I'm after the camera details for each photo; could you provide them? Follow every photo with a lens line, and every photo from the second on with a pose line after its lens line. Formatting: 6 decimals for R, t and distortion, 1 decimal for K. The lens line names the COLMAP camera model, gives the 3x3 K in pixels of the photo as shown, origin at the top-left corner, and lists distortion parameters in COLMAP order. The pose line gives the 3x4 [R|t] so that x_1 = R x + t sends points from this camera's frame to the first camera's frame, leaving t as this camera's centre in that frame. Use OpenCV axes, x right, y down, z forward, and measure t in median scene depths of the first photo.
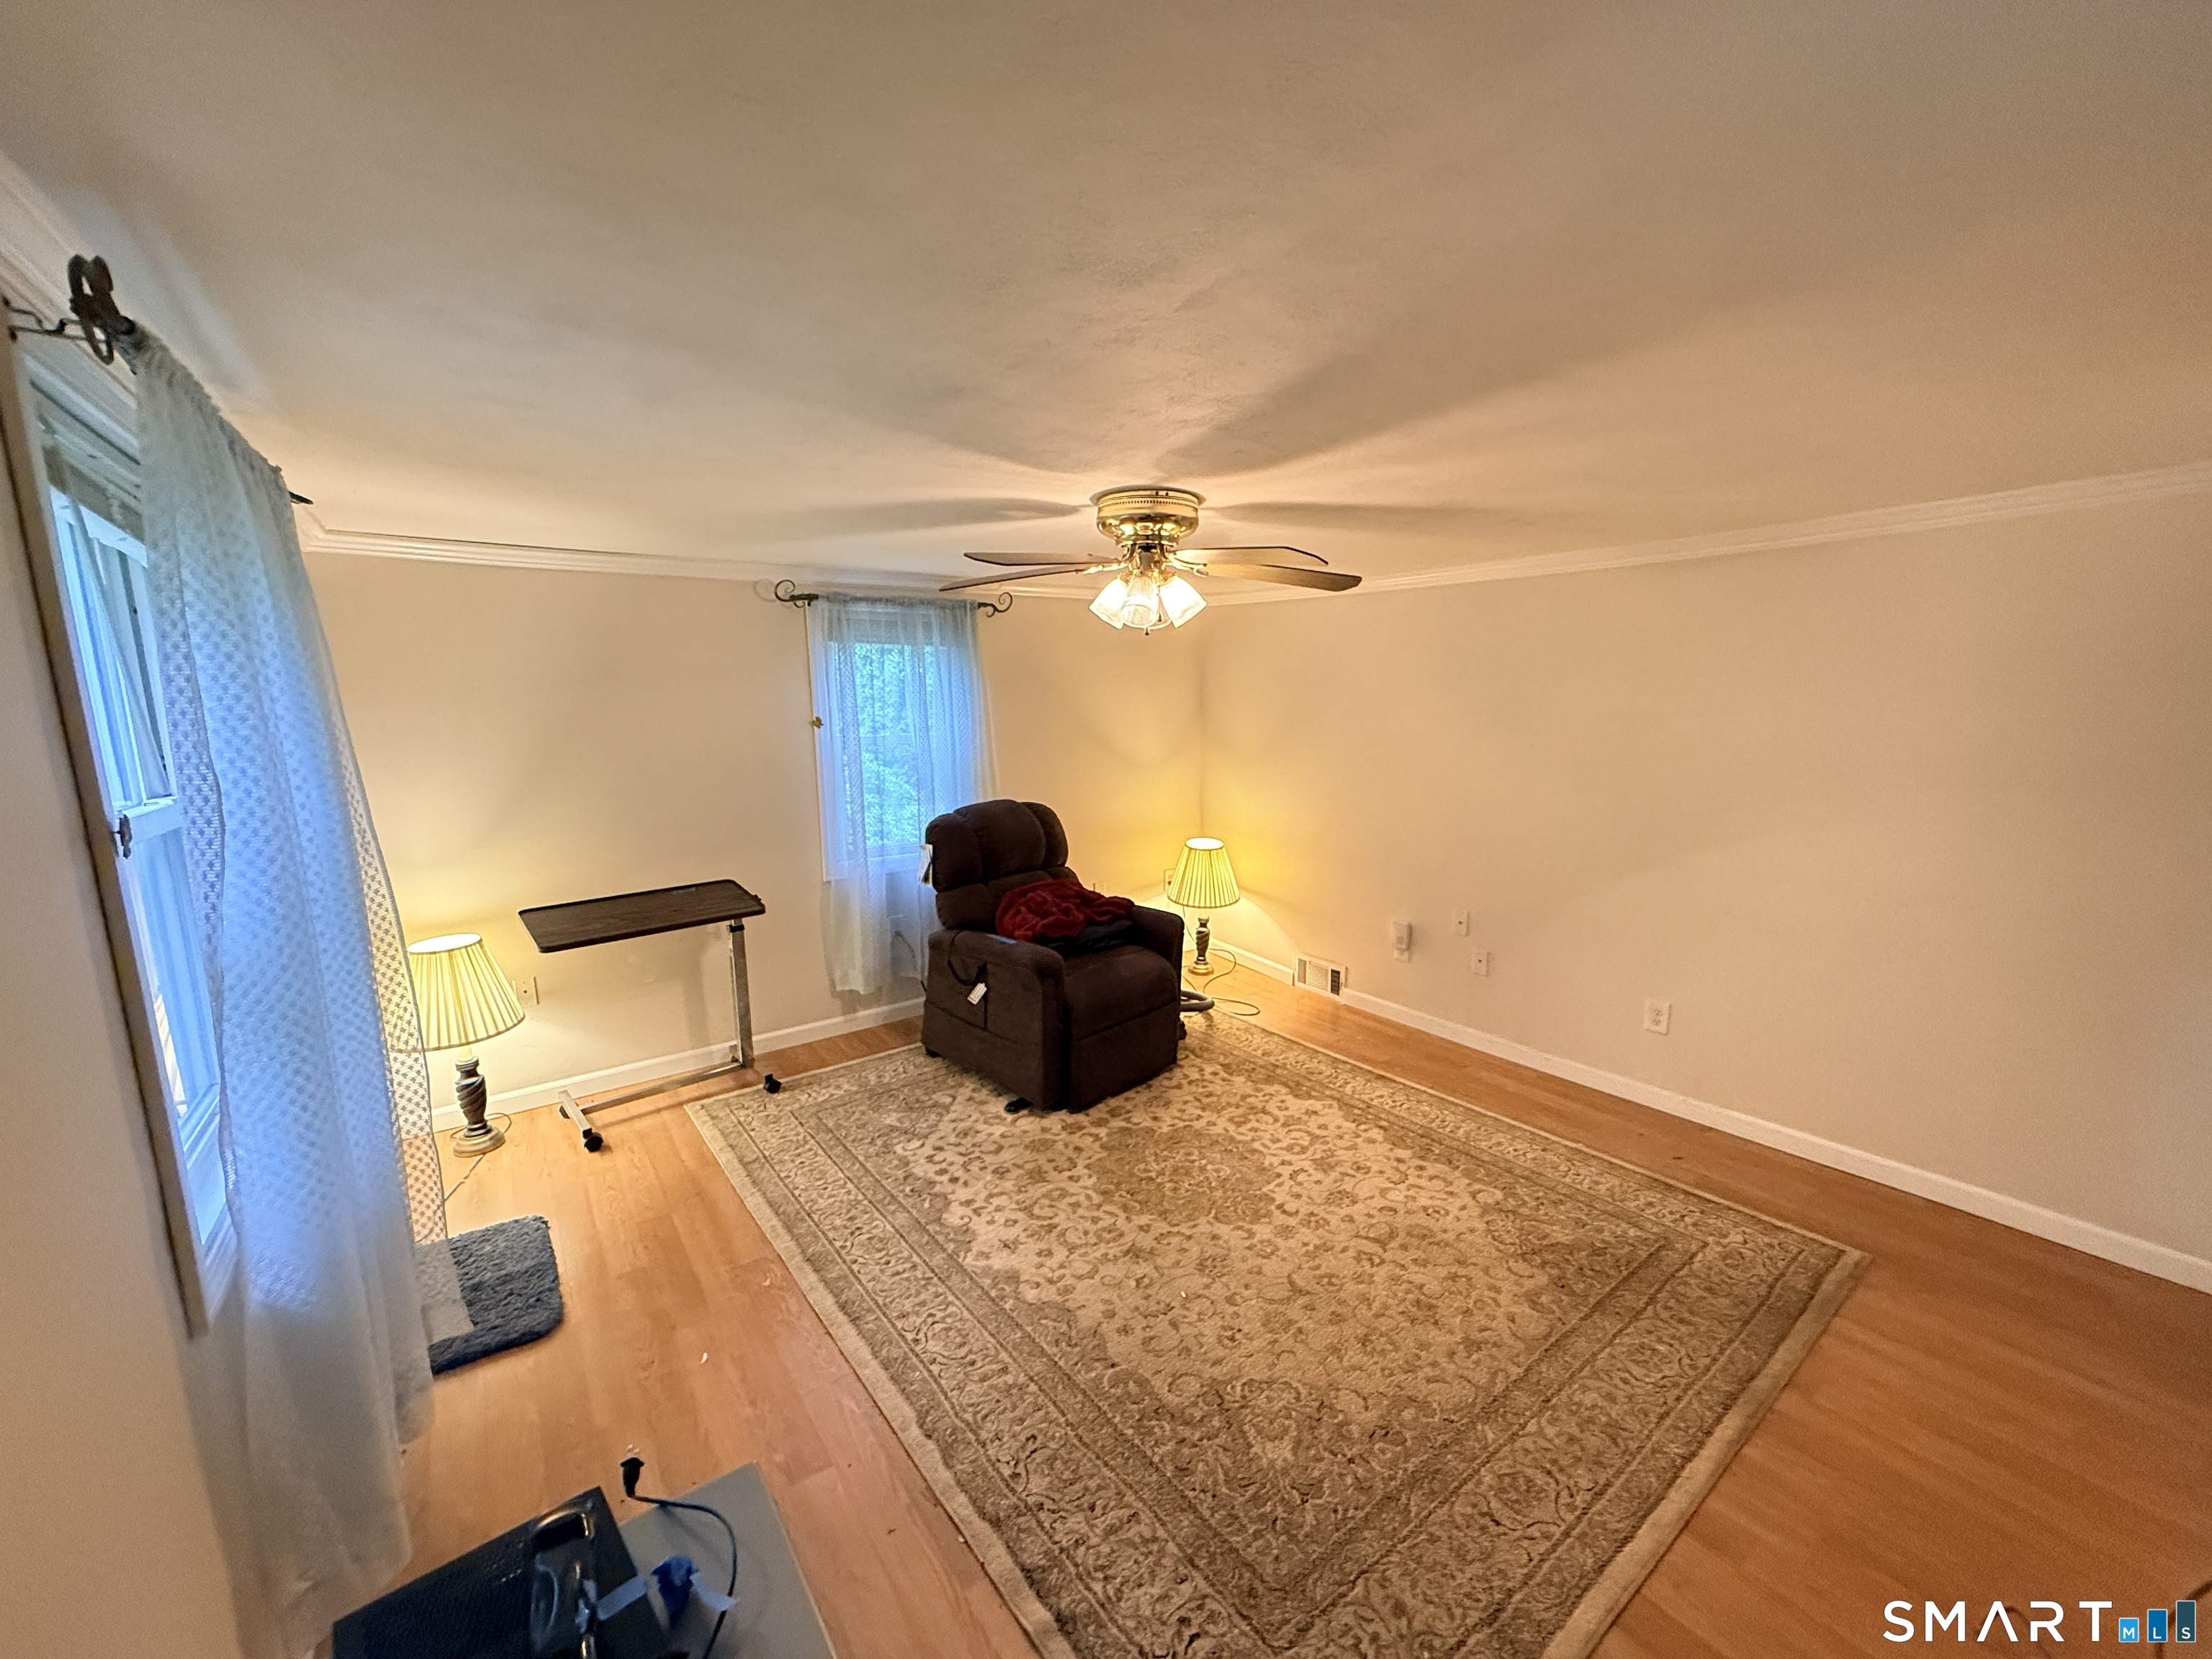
lens RADIAL K [[879.6, 0, 1101.5], [0, 879.6, 834.2], [0, 0, 1]] dist [0.001048, -0.000626]
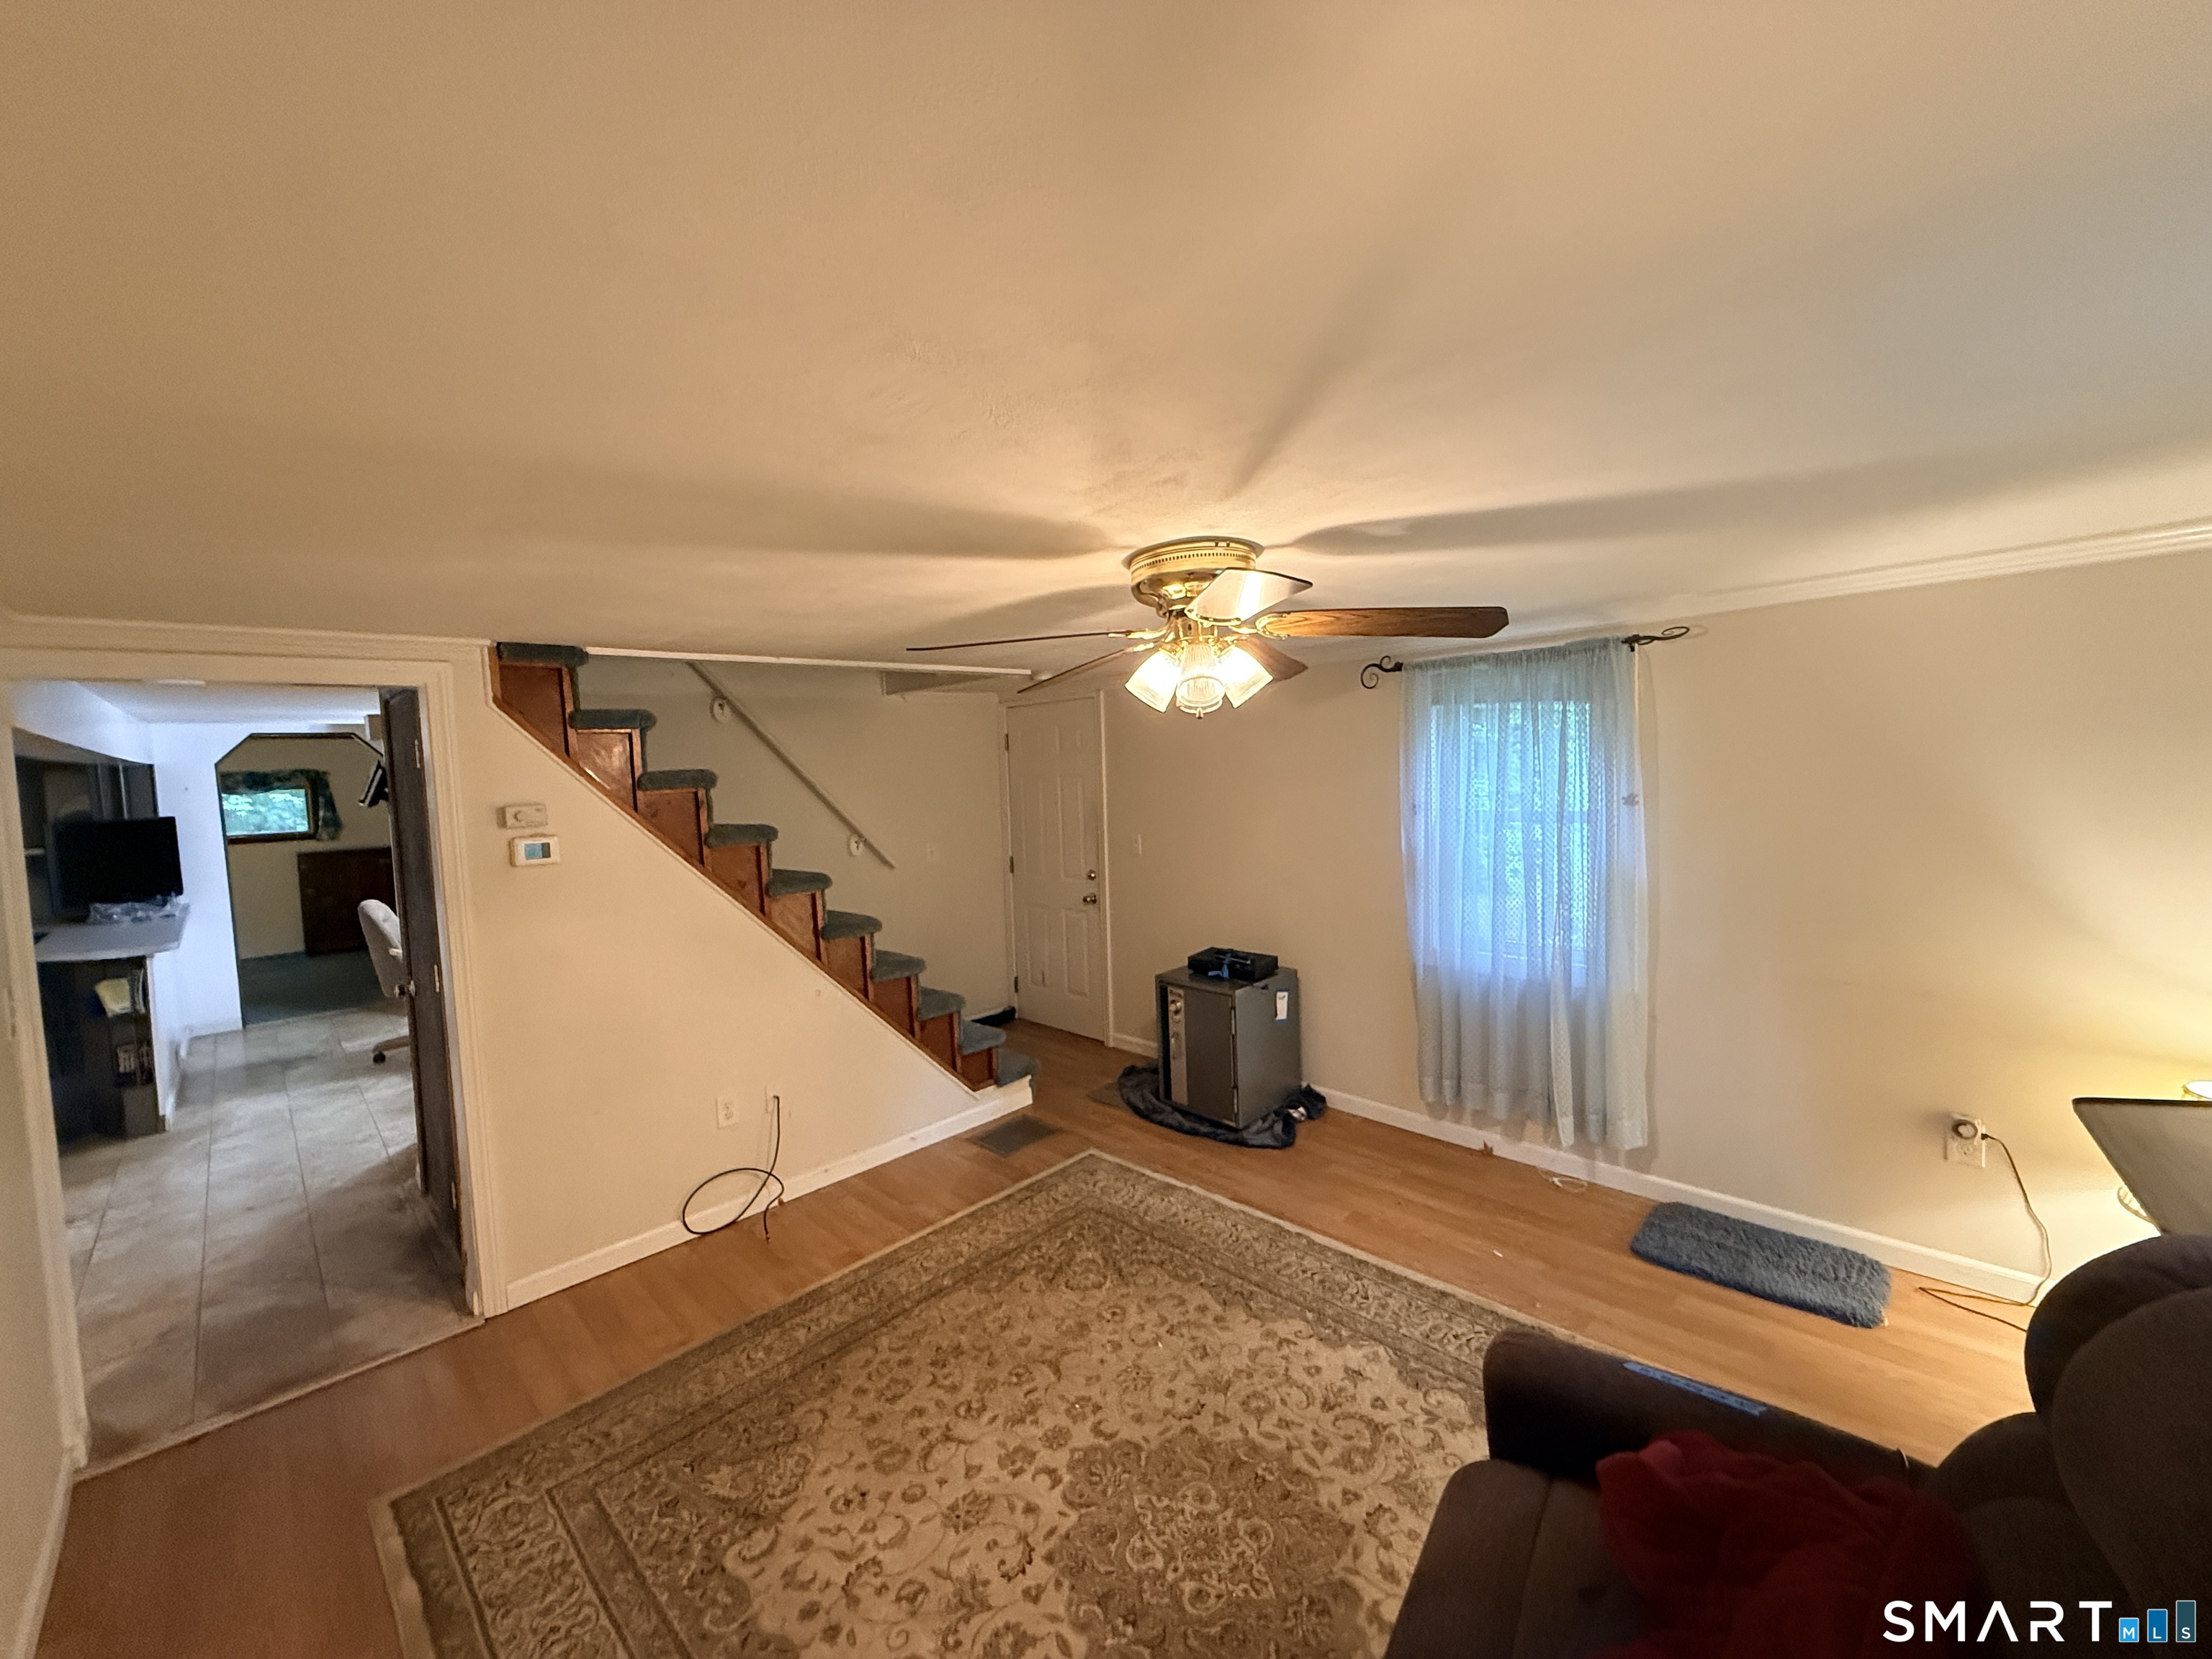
lens RADIAL K [[879.6, 0, 1105.2], [0, 879.6, 820.3], [0, 0, 1]] dist [0.001048, -0.000626]
pose [[-0.986362, 0.062622, -0.152214, 0.234032], [0.029635, 0.977249, 0.210013, -0.272421], [0.161902, 0.202638, -0.965777, 1.568877]]
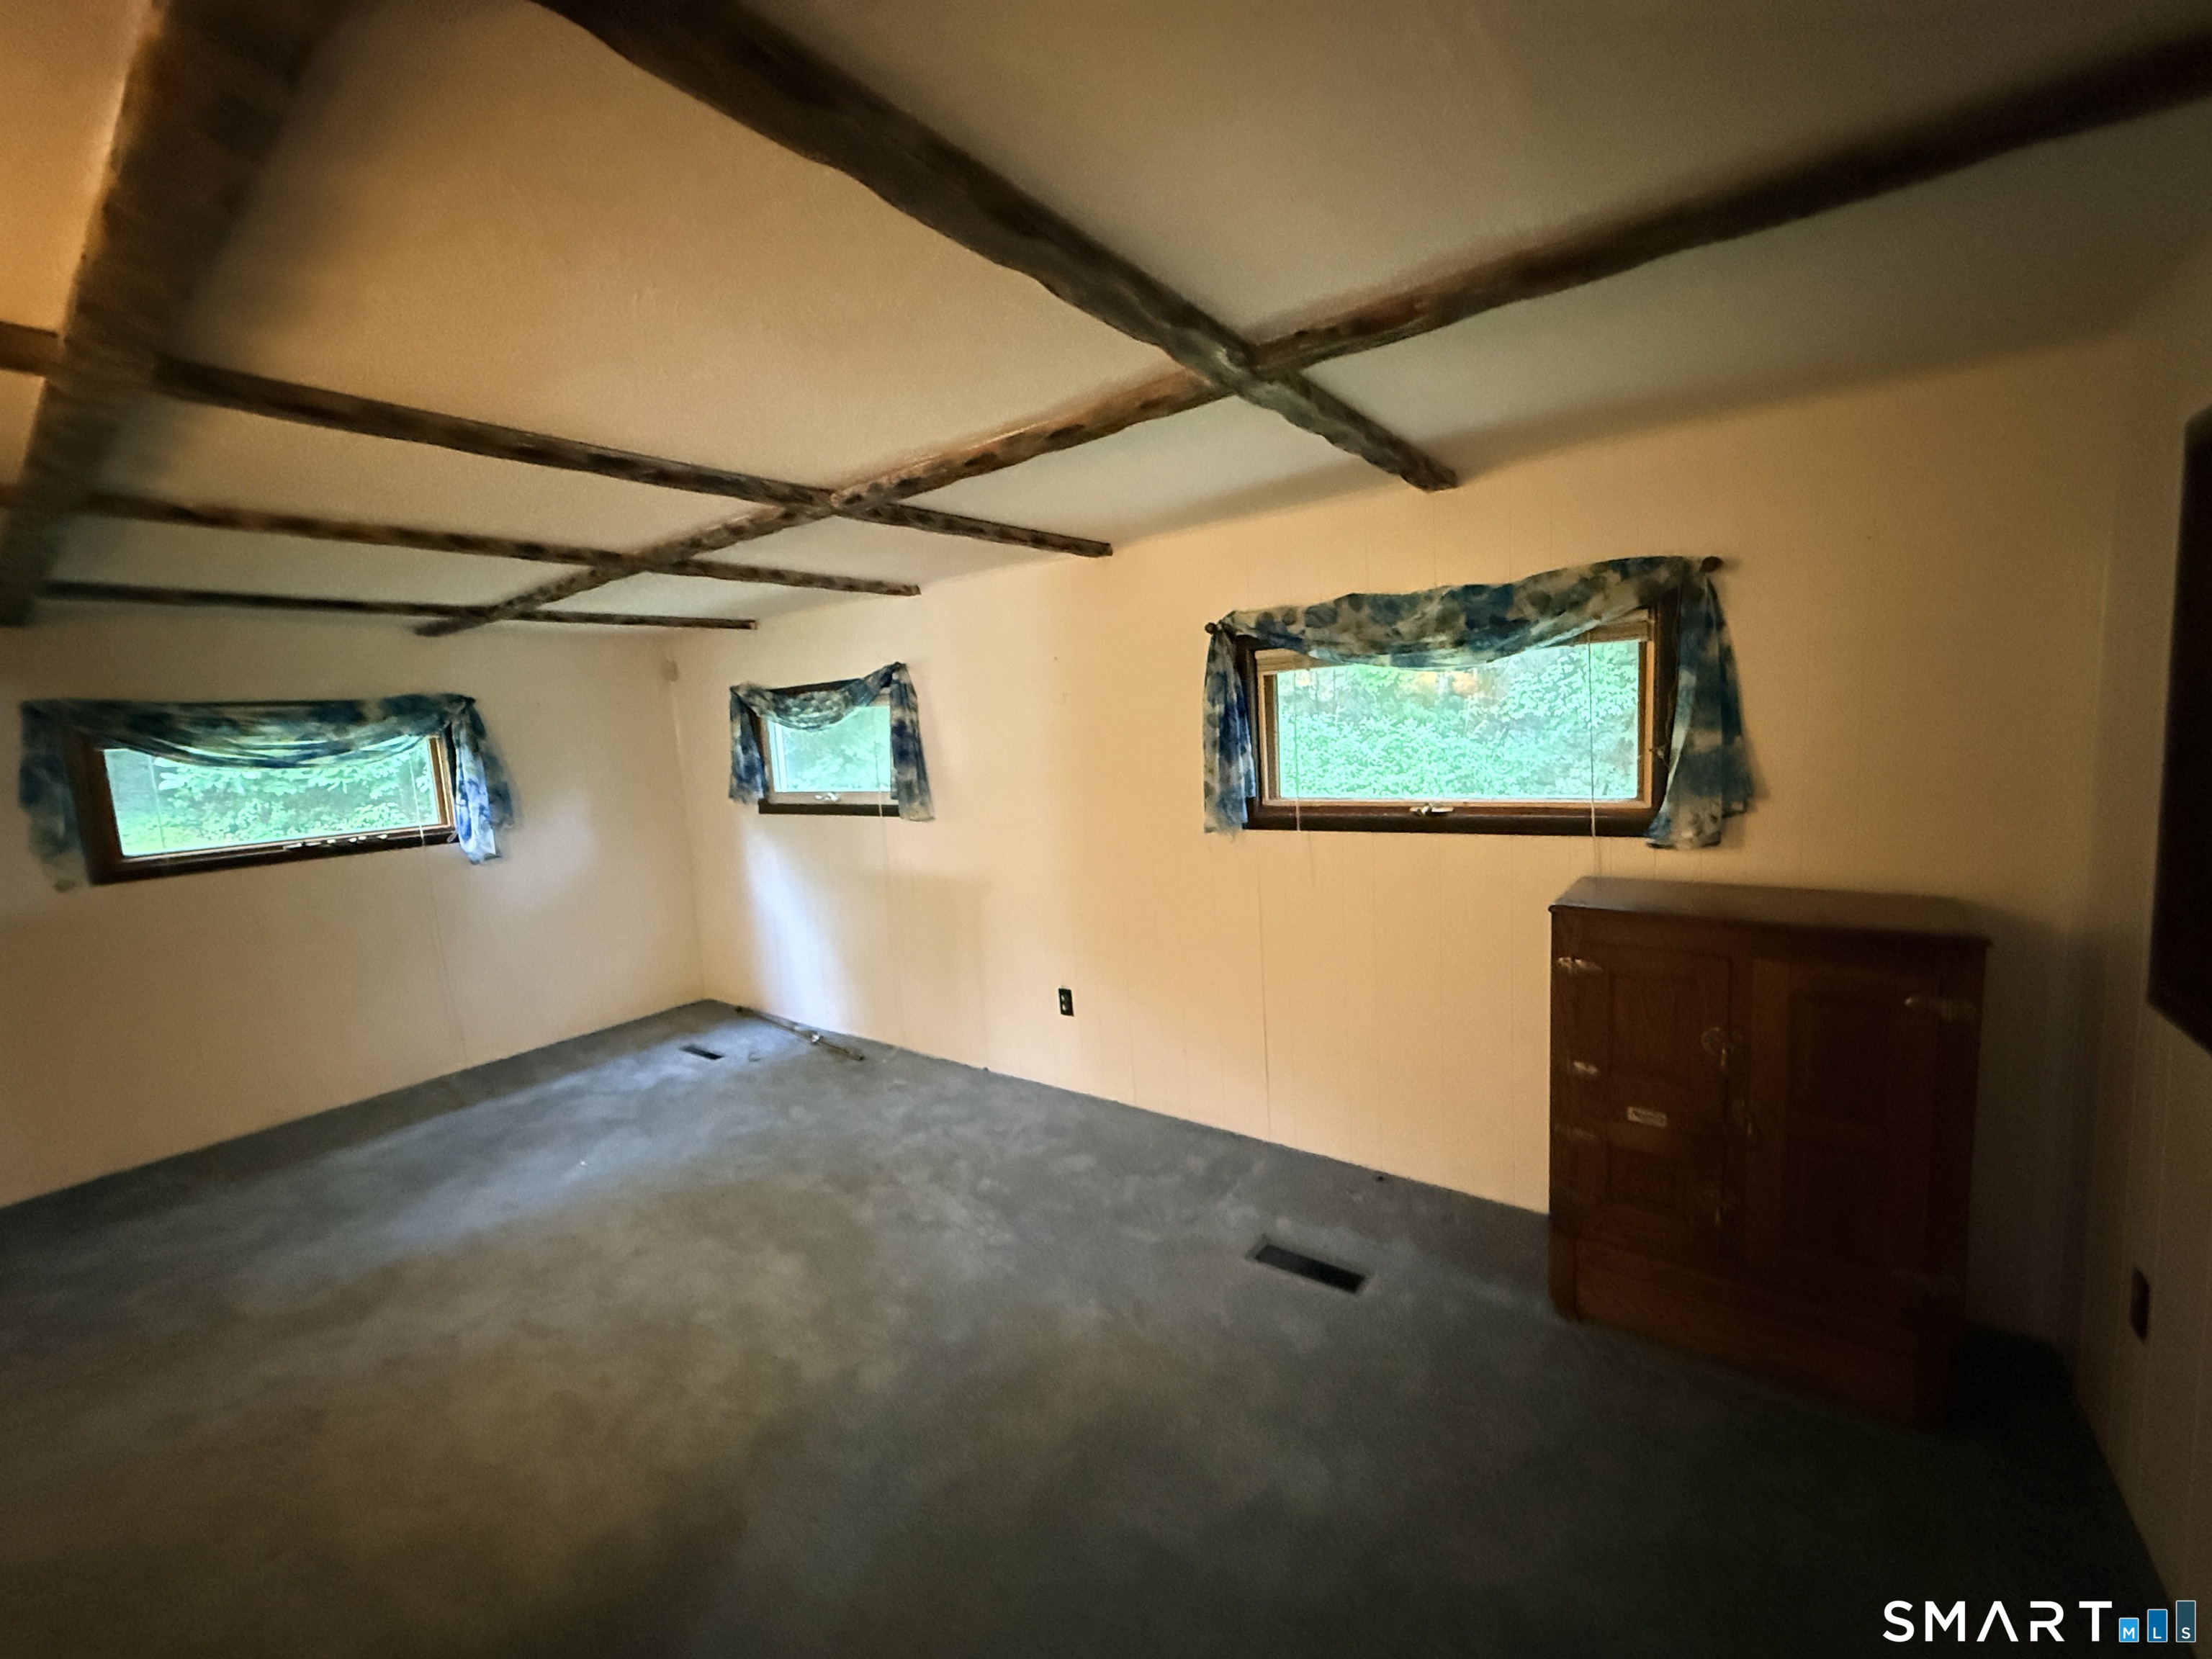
lens RADIAL K [[879.6, 0, 1093.0], [0, 879.6, 823.9], [0, 0, 1]] dist [0.001048, -0.000626]
pose [[-0.298748, -0.065675, 0.952070, 1.968741], [0.207131, 0.969386, 0.131865, 0.157167], [-0.931583, 0.236598, -0.275998, -1.278370]]
